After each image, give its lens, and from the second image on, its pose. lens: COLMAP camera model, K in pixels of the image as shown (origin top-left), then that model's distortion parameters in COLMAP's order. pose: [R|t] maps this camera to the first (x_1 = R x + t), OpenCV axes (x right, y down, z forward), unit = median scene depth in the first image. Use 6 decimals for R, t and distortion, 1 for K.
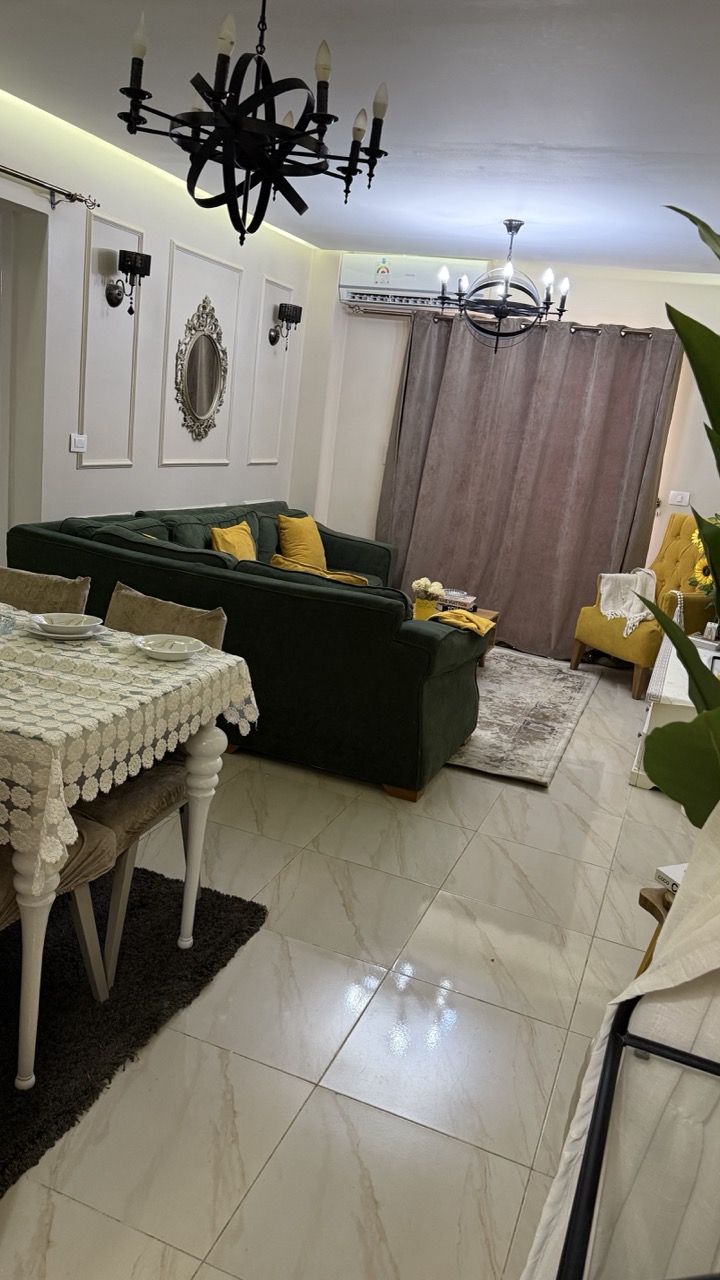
lens RADIAL K [[896.9, 0, 360.0], [0, 896.9, 640.0], [0, 0, 1]] dist [0.143931, -0.271380]
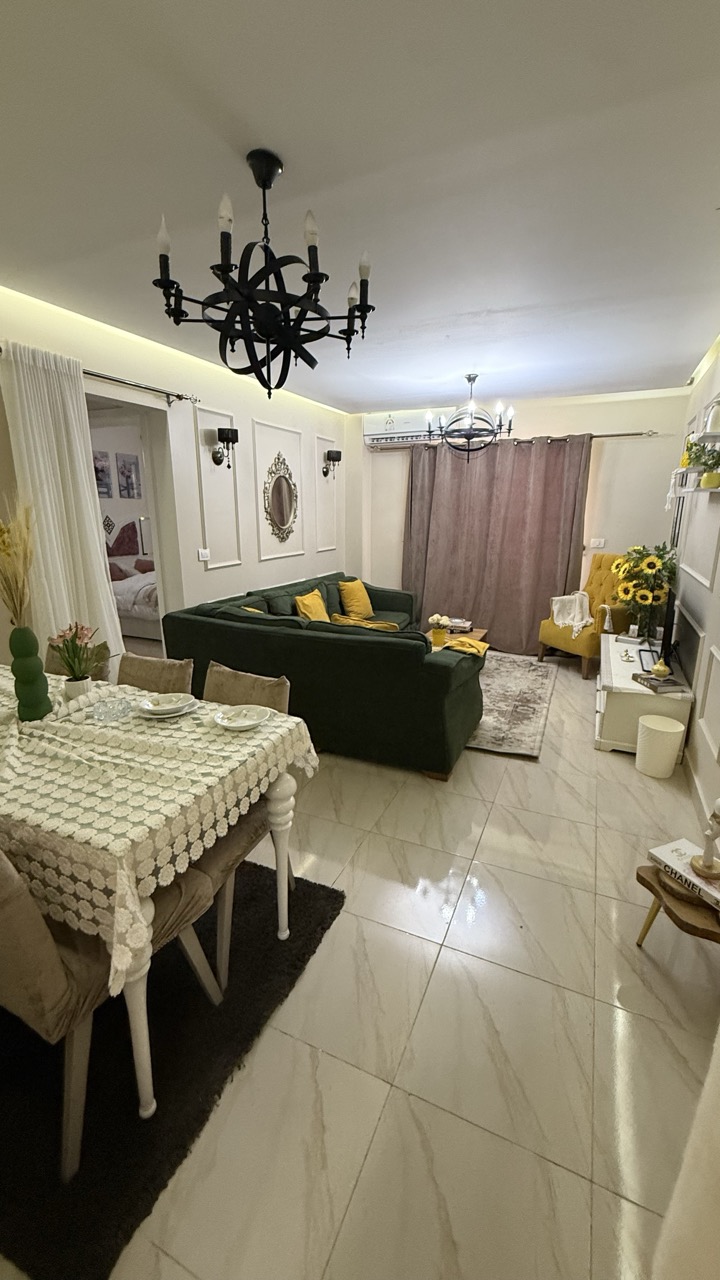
lens RADIAL K [[509.4, 0, 358.1], [0, 509.4, 638.8], [0, 0, 1]] dist [-0.002726, -0.000112]
pose [[0.991437, -0.099924, -0.084069, 0.008614], [0.099805, 0.994991, -0.005633, -0.034629], [0.084211, -0.002805, 0.996444, 0.127436]]
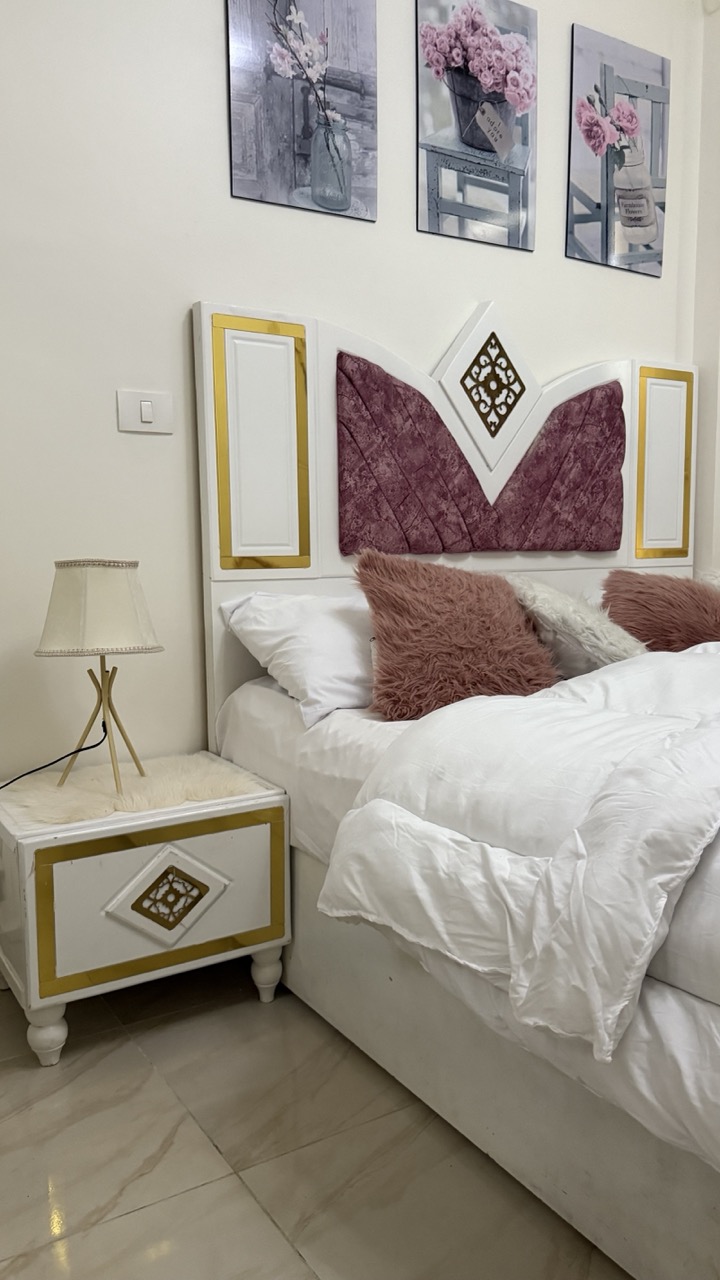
lens RADIAL K [[958.1, 0, 358.2], [0, 958.1, 644.2], [0, 0, 1]] dist [0.107046, -0.169240]
pose [[0.793156, -0.056928, -0.606352, -0.356479], [-0.044803, 0.987470, -0.151315, -0.156670], [0.607369, 0.147183, 0.780667, 0.767447]]
